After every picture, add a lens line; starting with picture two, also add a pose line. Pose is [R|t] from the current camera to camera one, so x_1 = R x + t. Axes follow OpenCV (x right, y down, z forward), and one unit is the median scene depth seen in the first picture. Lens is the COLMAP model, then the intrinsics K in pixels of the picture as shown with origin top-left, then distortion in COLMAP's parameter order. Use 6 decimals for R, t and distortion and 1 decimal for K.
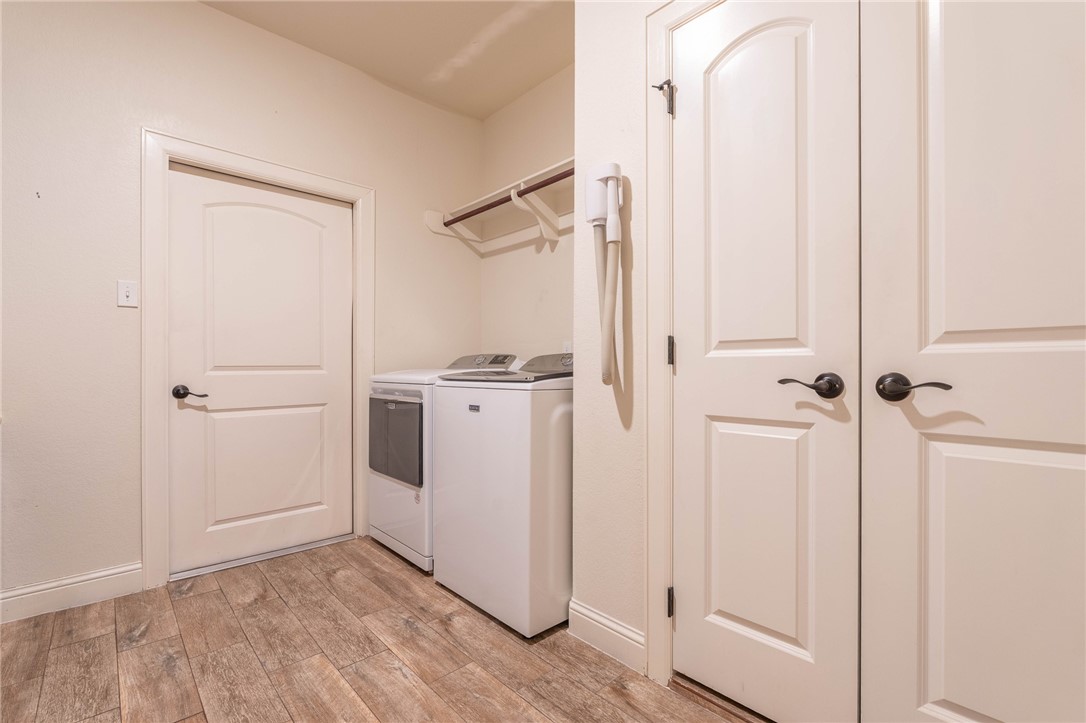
lens RADIAL K [[476.1, 0, 541.2], [0, 476.1, 363.5], [0, 0, 1]] dist [-0.003220, -0.000406]
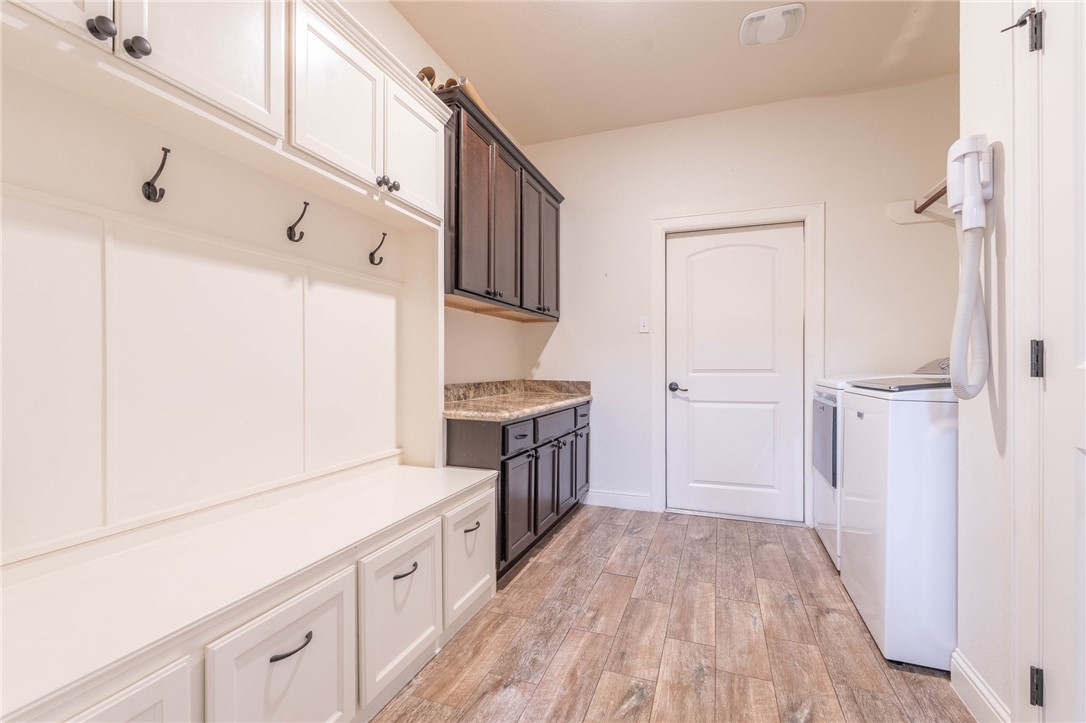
lens RADIAL K [[471.1, 0, 548.9], [0, 471.1, 360.8], [0, 0, 1]] dist [-0.002069, -0.000022]
pose [[0.467442, -0.007327, -0.883993, 0.439614], [0.005144, 0.999971, -0.005568, -0.018832], [0.884009, -0.001944, 0.467466, -0.037398]]
